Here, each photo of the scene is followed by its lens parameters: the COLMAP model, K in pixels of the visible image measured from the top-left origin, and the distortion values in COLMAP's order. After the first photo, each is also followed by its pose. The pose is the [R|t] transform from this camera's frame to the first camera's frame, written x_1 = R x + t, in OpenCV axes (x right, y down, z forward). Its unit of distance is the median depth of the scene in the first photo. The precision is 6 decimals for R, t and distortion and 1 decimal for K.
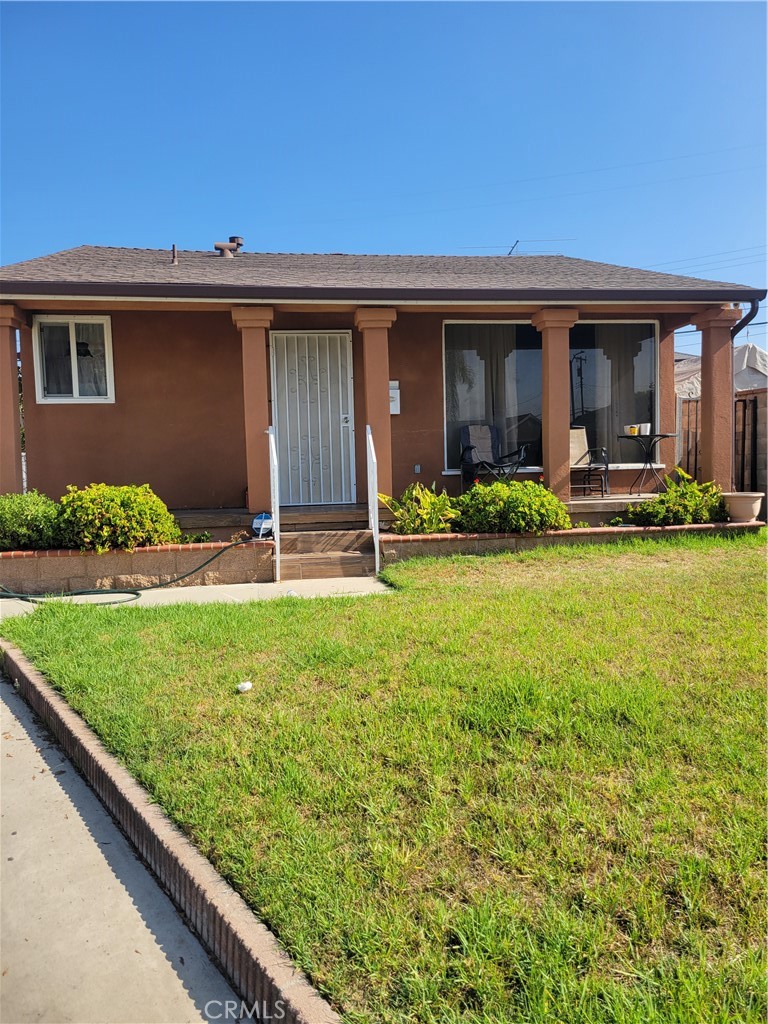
lens RADIAL K [[770.2, 0, 423.5], [0, 770.2, 511.1], [0, 0, 1]] dist [0.050134, -0.035805]
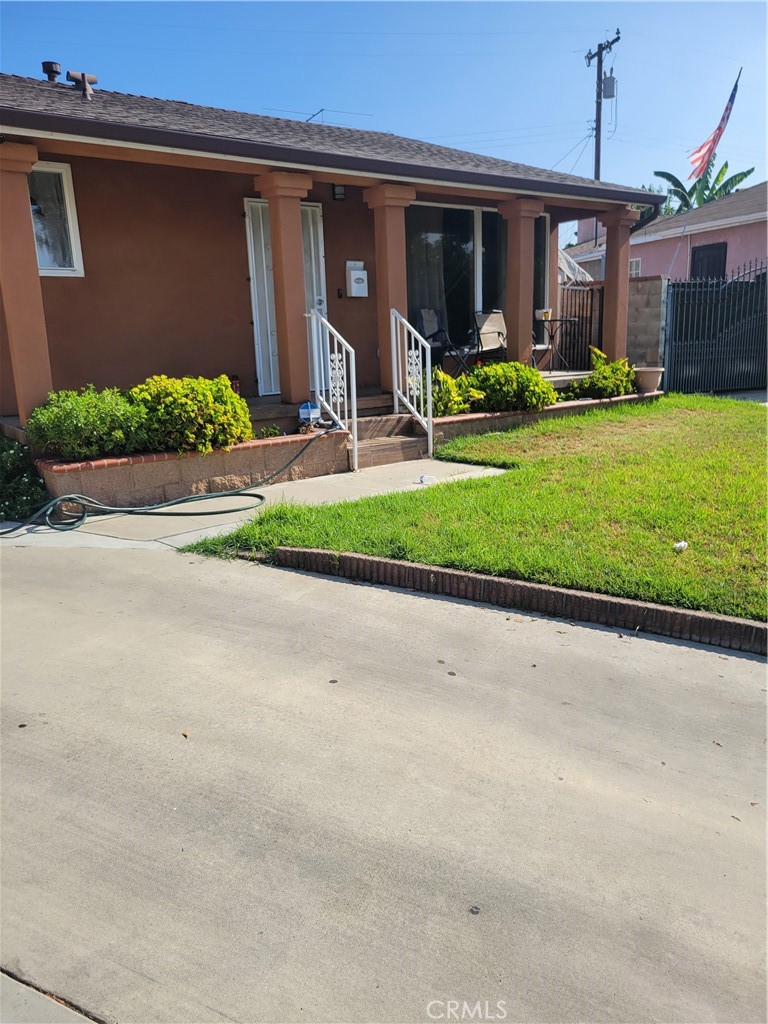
lens RADIAL K [[770.2, 0, 380.9], [0, 770.2, 513.6], [0, 0, 1]] dist [0.050134, -0.035805]
pose [[0.877229, -0.112130, 0.466794, -0.603955], [0.037660, 0.985417, 0.165936, -0.017279], [-0.478593, -0.127984, 0.868659, 0.105349]]
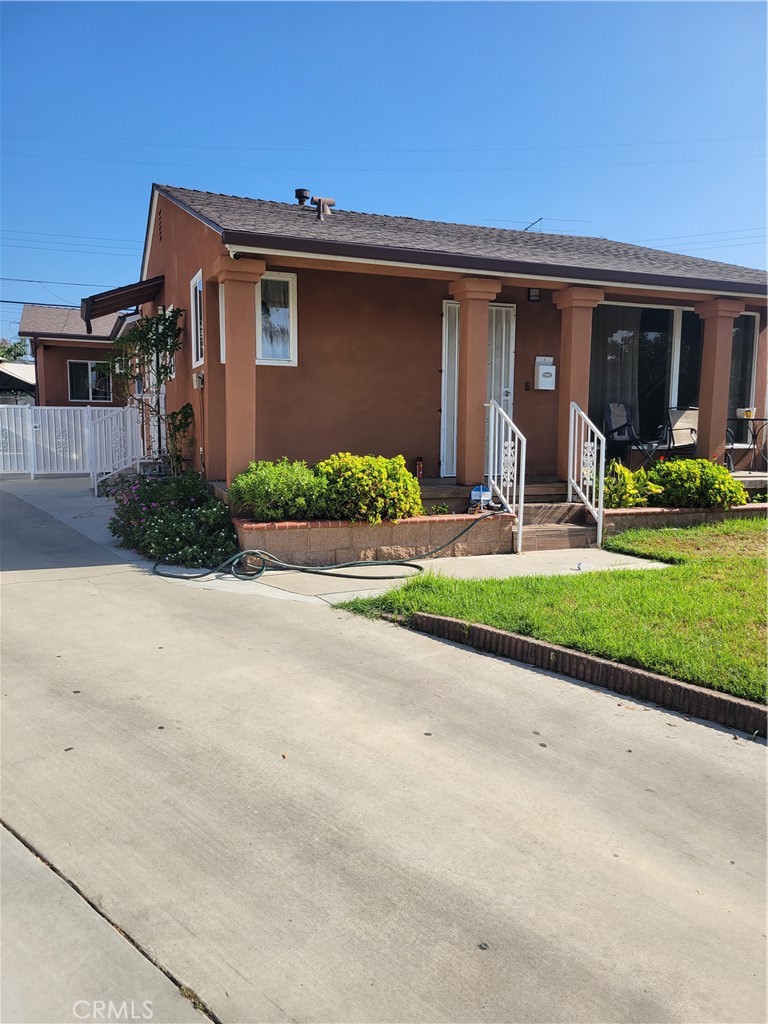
lens RADIAL K [[770.2, 0, 393.9], [0, 770.2, 516.8], [0, 0, 1]] dist [0.050134, -0.035805]
pose [[0.973290, 0.008898, 0.229408, -0.562276], [-0.022349, 0.998175, 0.056100, -0.010452], [-0.228490, -0.059728, 0.971712, 0.036717]]
